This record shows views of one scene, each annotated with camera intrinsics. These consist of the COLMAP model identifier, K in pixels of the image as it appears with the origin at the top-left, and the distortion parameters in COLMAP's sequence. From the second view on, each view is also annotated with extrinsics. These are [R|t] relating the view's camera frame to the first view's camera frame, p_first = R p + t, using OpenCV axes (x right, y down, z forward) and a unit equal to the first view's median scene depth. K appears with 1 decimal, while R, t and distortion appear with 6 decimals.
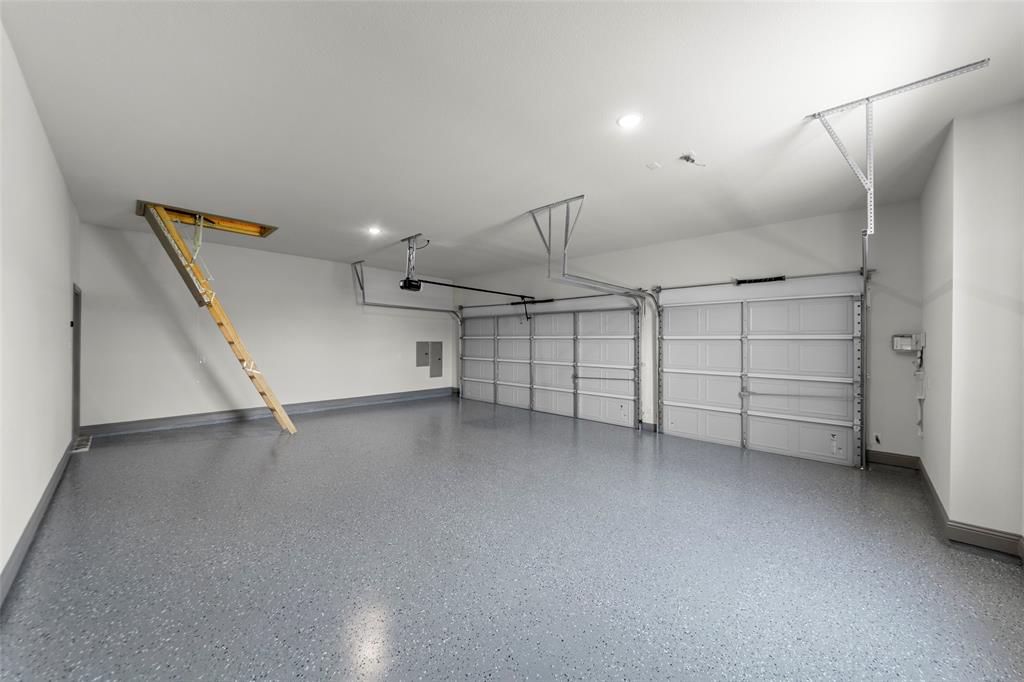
lens RADIAL K [[369.6, 0, 515.2], [0, 369.6, 341.9], [0, 0, 1]] dist [0.001790, 0.000240]
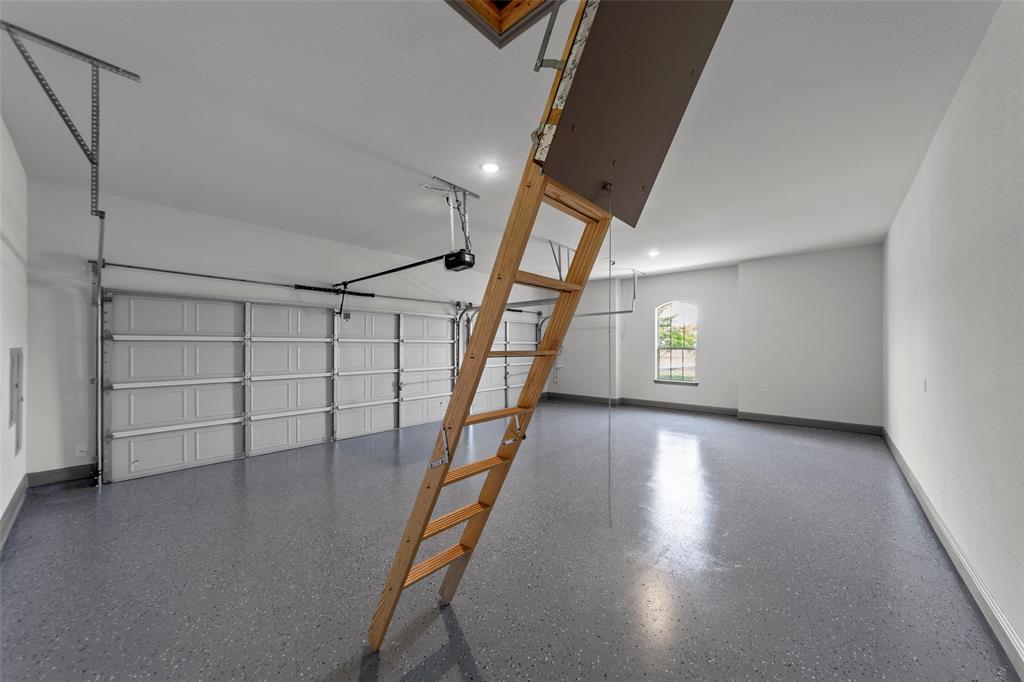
lens RADIAL K [[369.6, 0, 515.2], [0, 369.6, 341.9], [0, 0, 1]] dist [0.001790, 0.000240]
pose [[-0.032653, 0.001698, 0.999465, -0.631855], [0.001544, 0.999997, -0.001648, -0.005970], [-0.999466, 0.001489, -0.032656, 0.611049]]
